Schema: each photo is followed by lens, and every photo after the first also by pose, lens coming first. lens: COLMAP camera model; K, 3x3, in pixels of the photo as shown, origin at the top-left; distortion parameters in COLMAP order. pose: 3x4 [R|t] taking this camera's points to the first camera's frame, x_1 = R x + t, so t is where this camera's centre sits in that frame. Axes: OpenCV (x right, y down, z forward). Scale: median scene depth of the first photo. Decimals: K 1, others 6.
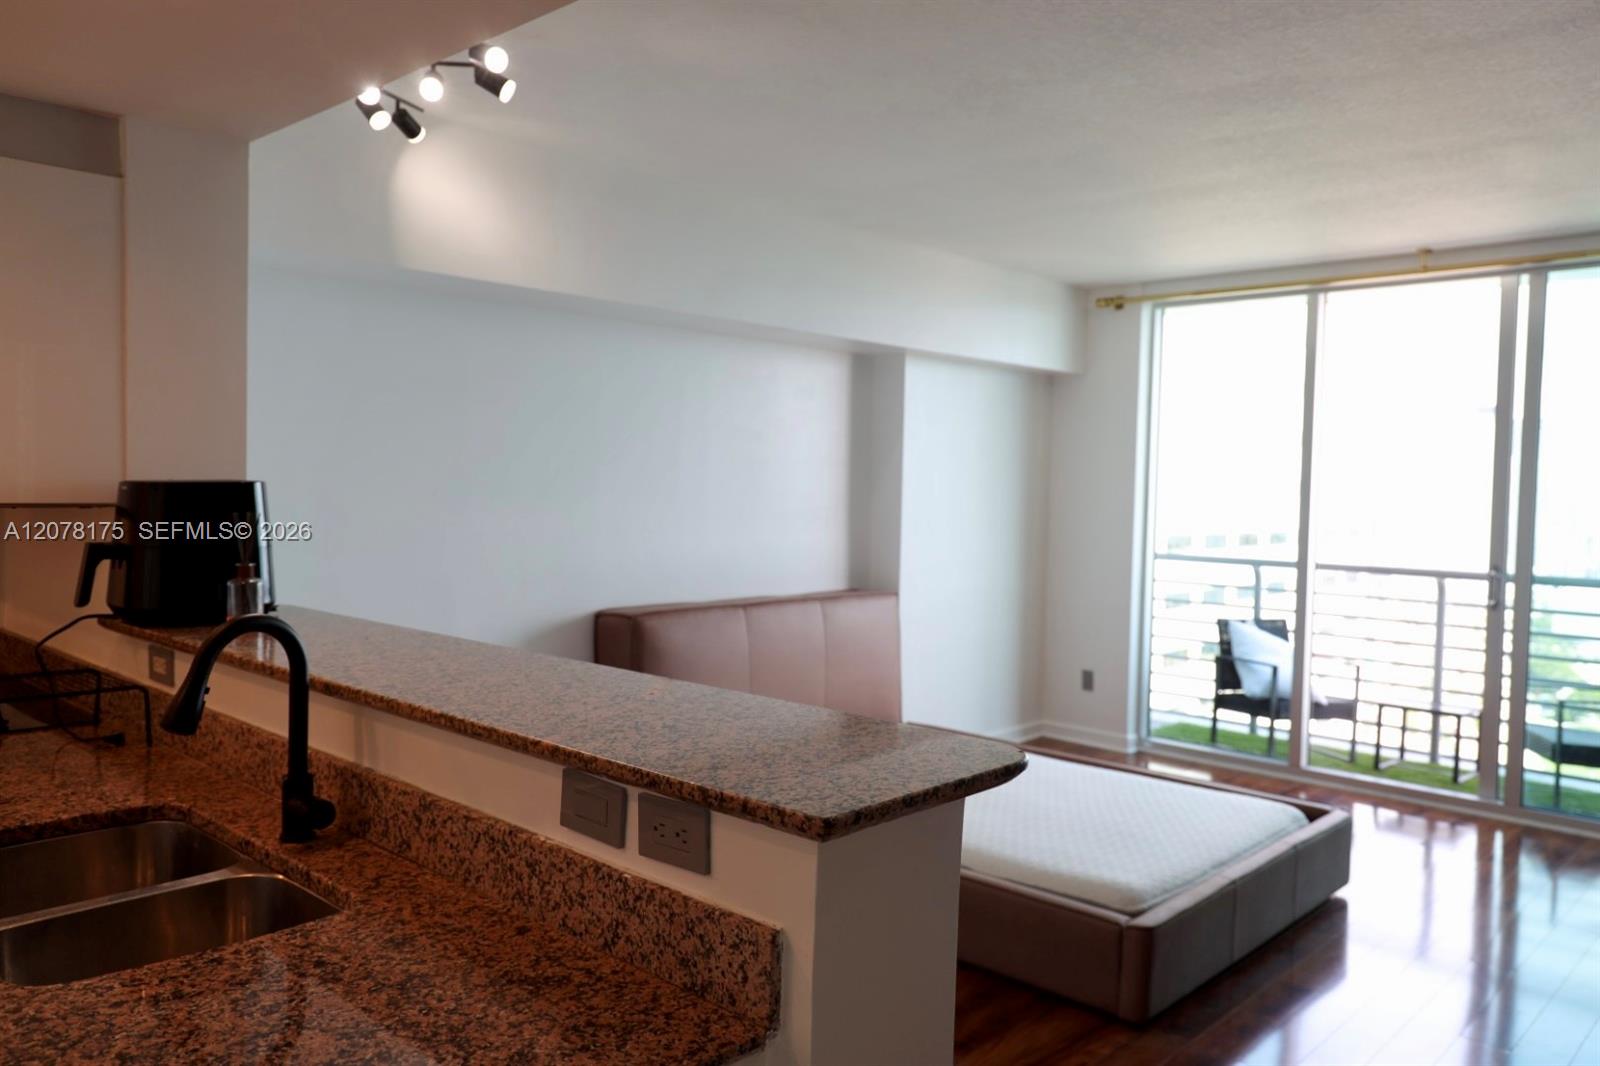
lens RADIAL K [[1160.0, 0, 802.7], [0, 1160.0, 530.5], [0, 0, 1]] dist [0.004719, 0.000784]
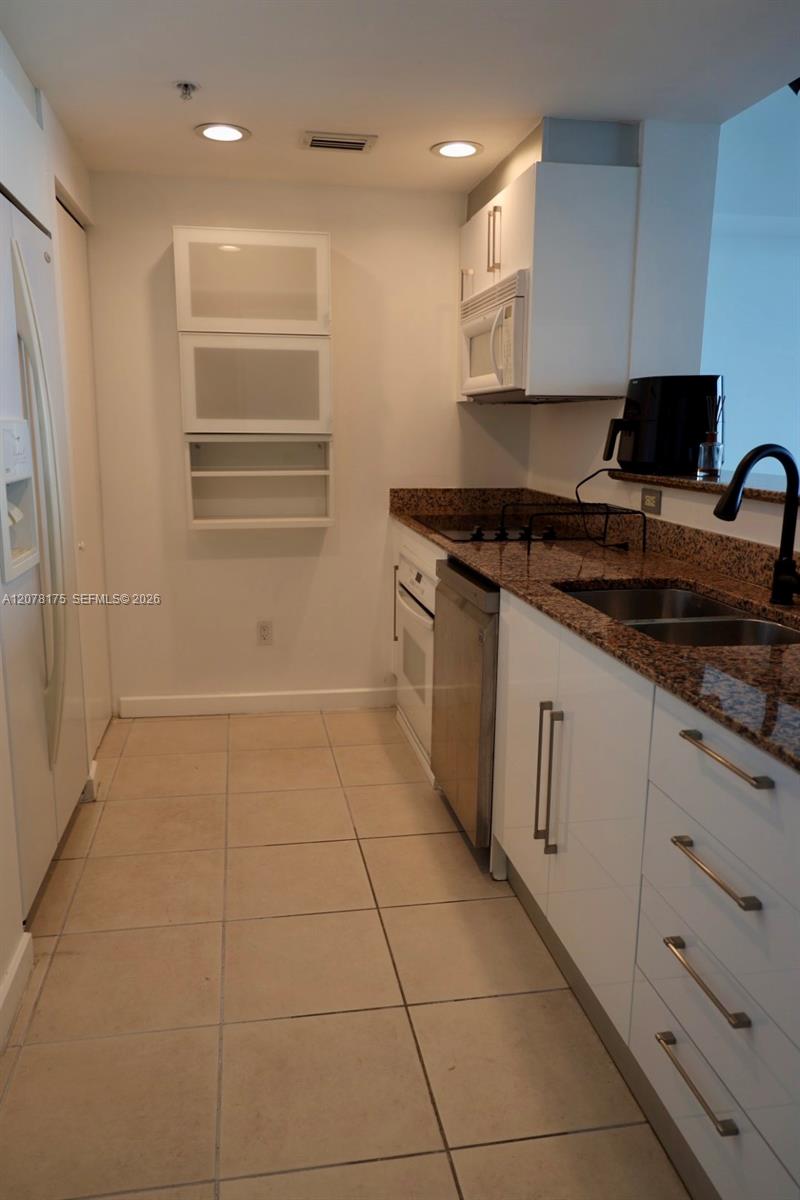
lens RADIAL K [[870.0, 0, 402.8], [0, 870.0, 607.2], [0, 0, 1]] dist [0.004719, 0.000784]
pose [[0.802399, 0.106551, -0.587199, -0.070058], [-0.011877, 0.986589, 0.162793, 0.039409], [0.596670, -0.123651, 0.792903, -0.066334]]
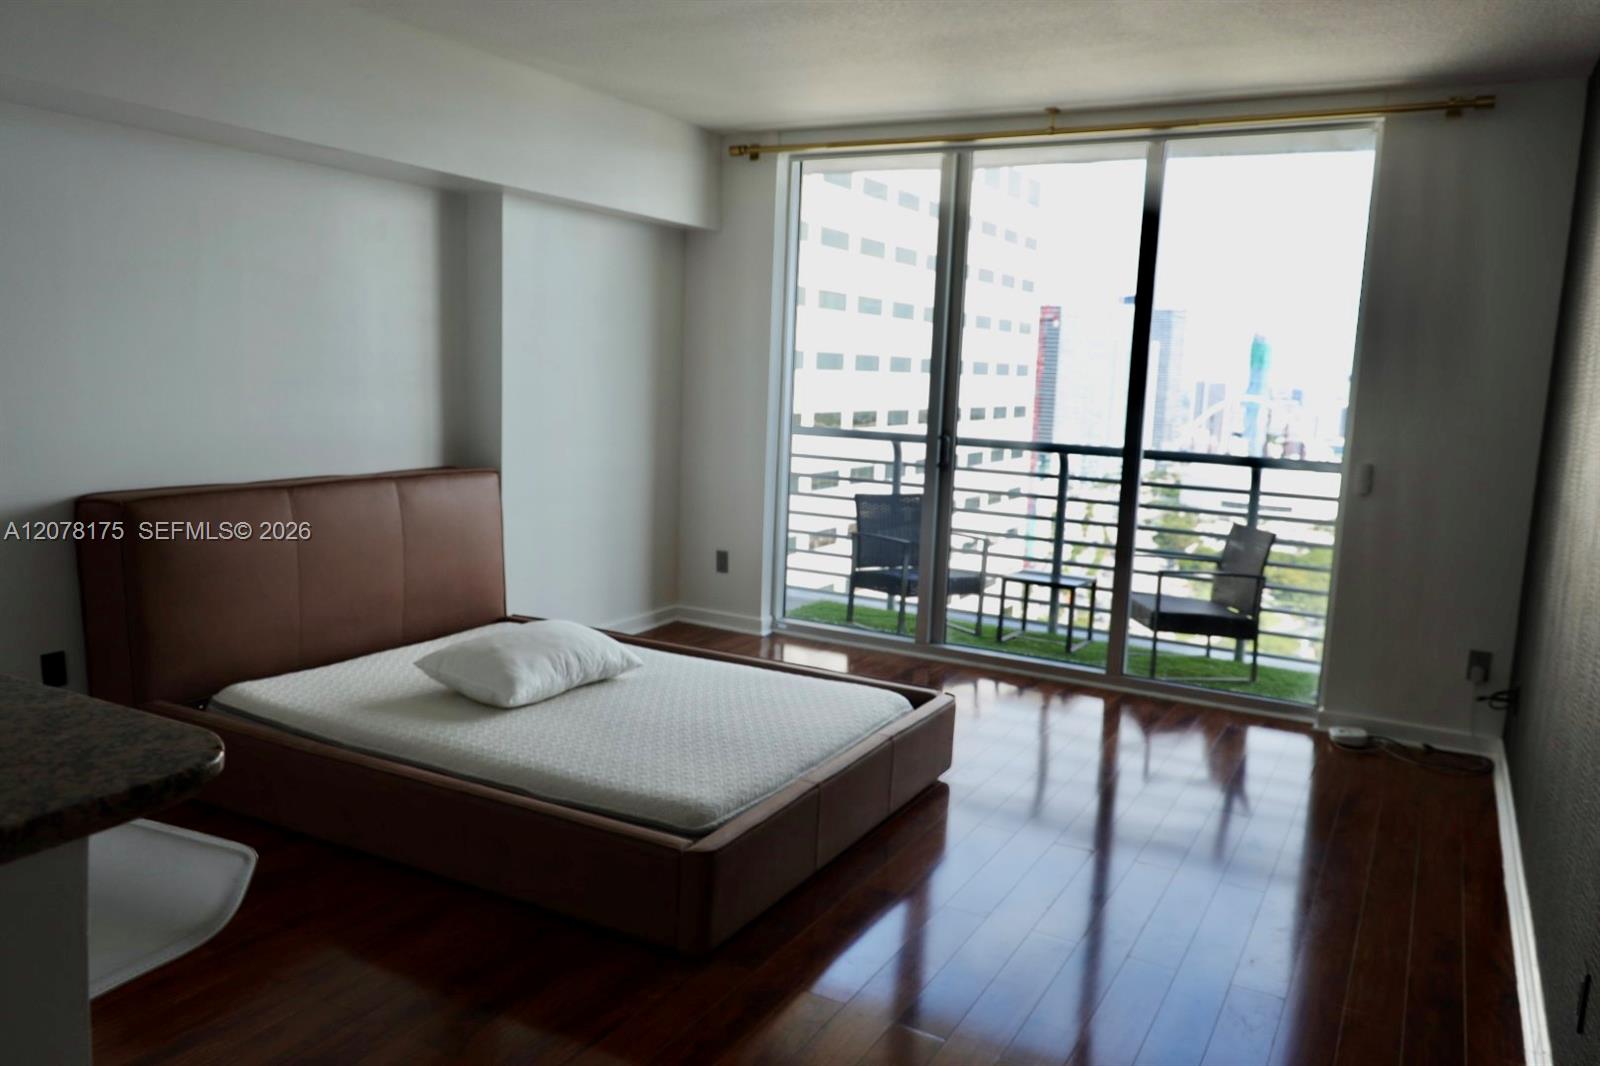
lens RADIAL K [[1163.5, 0, 800.0], [0, 1163.5, 533.0], [0, 0, 1]] dist [0.004066, 0.003356]
pose [[0.966969, -0.020142, 0.254095, 0.104517], [-0.007534, 0.994179, 0.107476, 0.005484], [-0.254781, -0.105840, 0.961189, 0.117552]]
